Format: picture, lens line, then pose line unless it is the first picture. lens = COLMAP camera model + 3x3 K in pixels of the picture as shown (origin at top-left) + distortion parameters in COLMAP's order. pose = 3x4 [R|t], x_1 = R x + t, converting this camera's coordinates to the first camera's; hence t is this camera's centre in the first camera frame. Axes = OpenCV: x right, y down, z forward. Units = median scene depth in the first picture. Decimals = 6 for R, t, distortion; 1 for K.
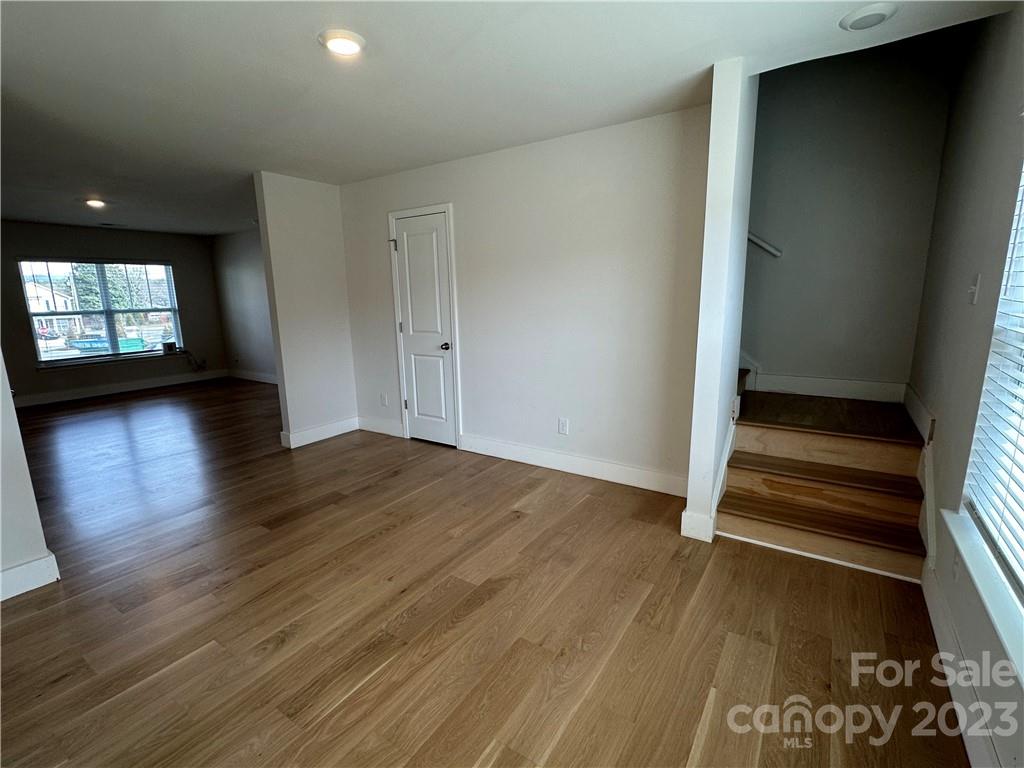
lens RADIAL K [[479.1, 0, 512.0], [0, 479.1, 384.0], [0, 0, 1]] dist [0.000516, 0.000251]
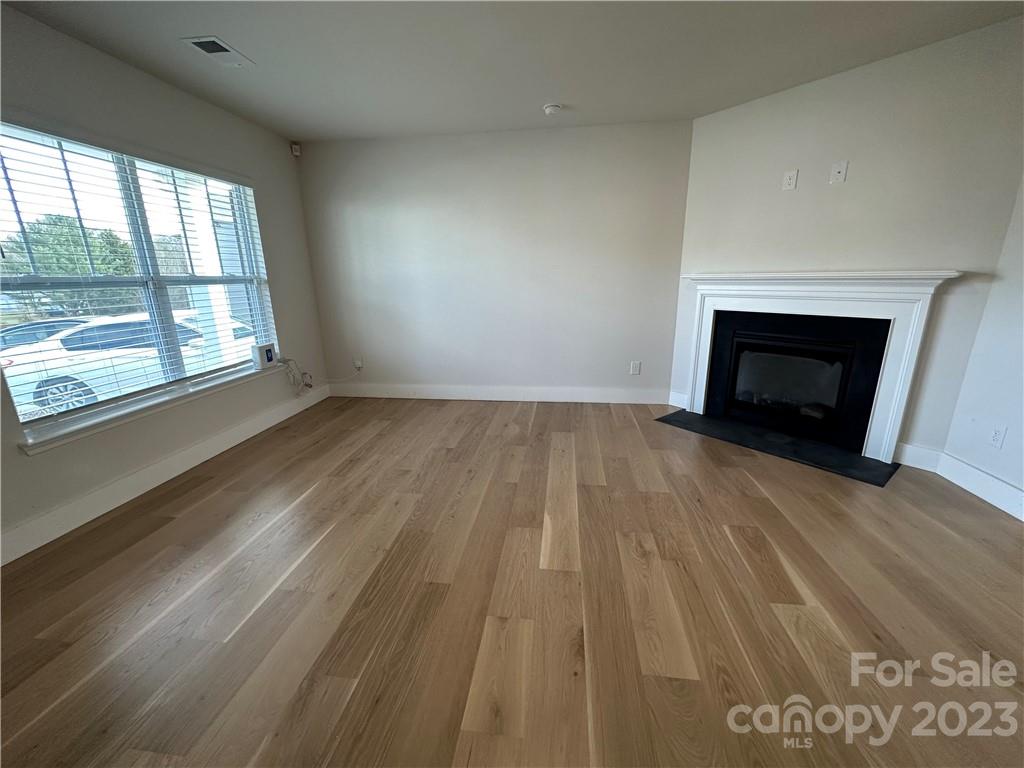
lens RADIAL K [[407.7, 0, 512.0], [0, 407.7, 384.0], [0, 0, 1]] dist [0.001023, 0.000127]
pose [[0.896457, -0.112301, 0.428664, -0.729309], [0.086258, 0.993074, 0.079774, -0.062525], [-0.434654, -0.034538, 0.899935, 0.541482]]
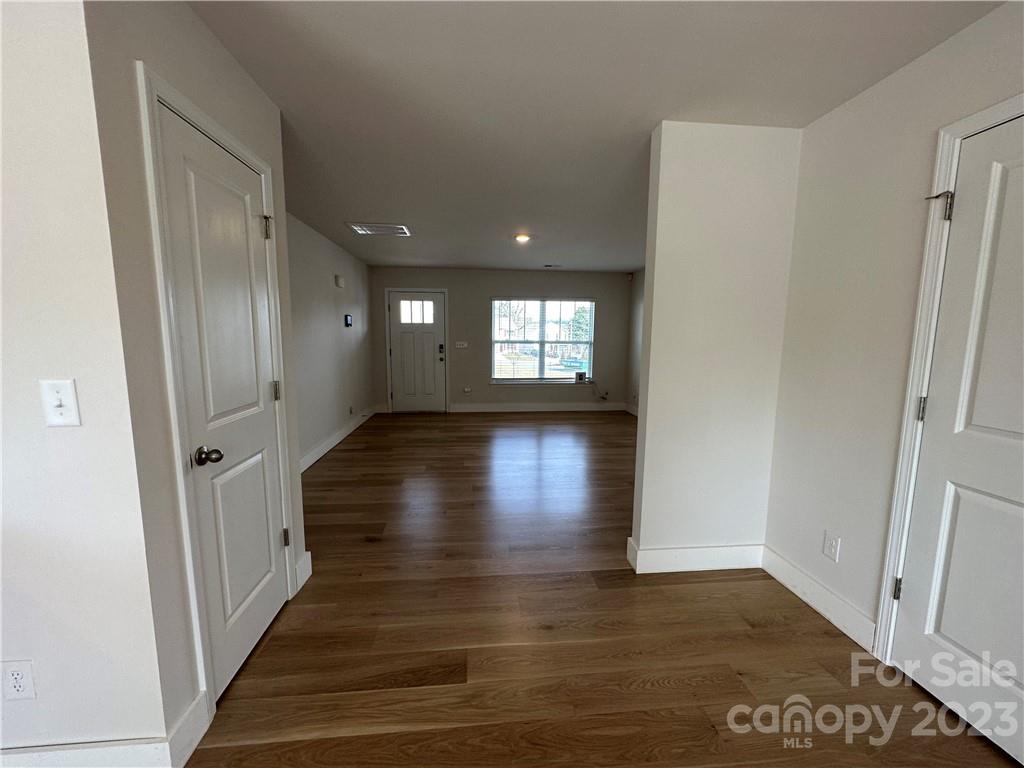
lens RADIAL K [[407.7, 0, 512.0], [0, 407.7, 384.0], [0, 0, 1]] dist [0.001023, 0.000127]
pose [[0.634907, 0.121278, -0.763010, -0.118878], [-0.169093, 0.985471, 0.015934, -0.053487], [0.753857, 0.118903, 0.646190, 0.317223]]
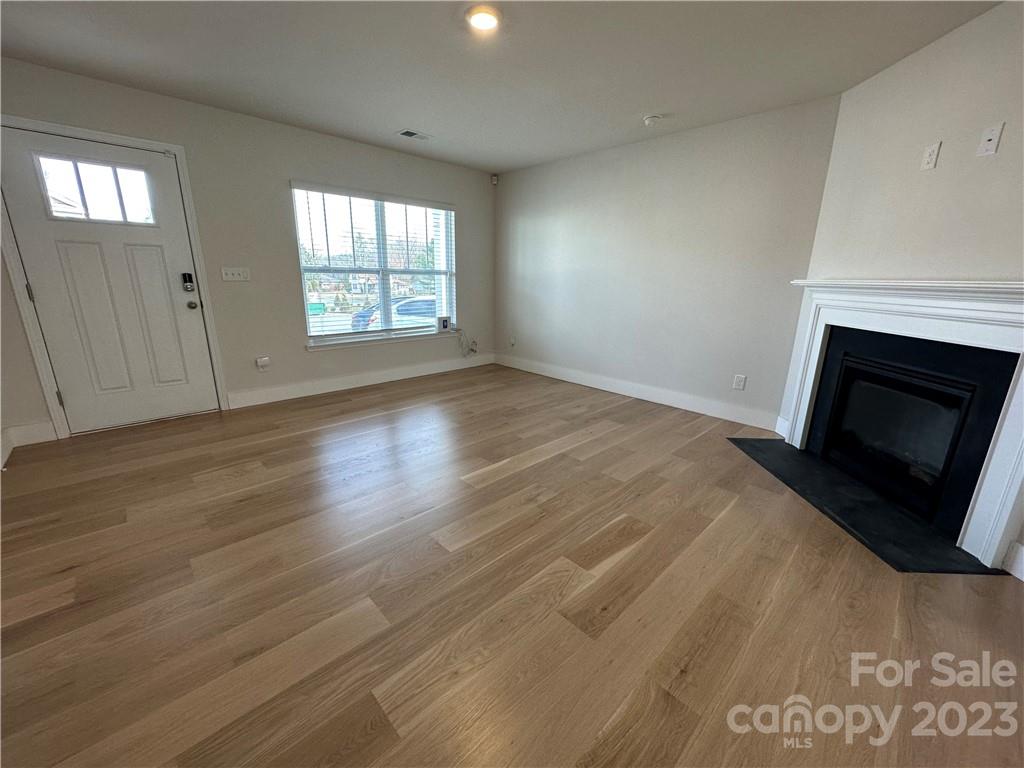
lens RADIAL K [[407.7, 0, 512.0], [0, 407.7, 384.0], [0, 0, 1]] dist [0.001023, 0.000127]
pose [[0.976299, 0.087470, -0.197963, -0.517546], [-0.074169, 0.994522, 0.073649, -0.039992], [0.203320, -0.057221, 0.977439, 0.426629]]
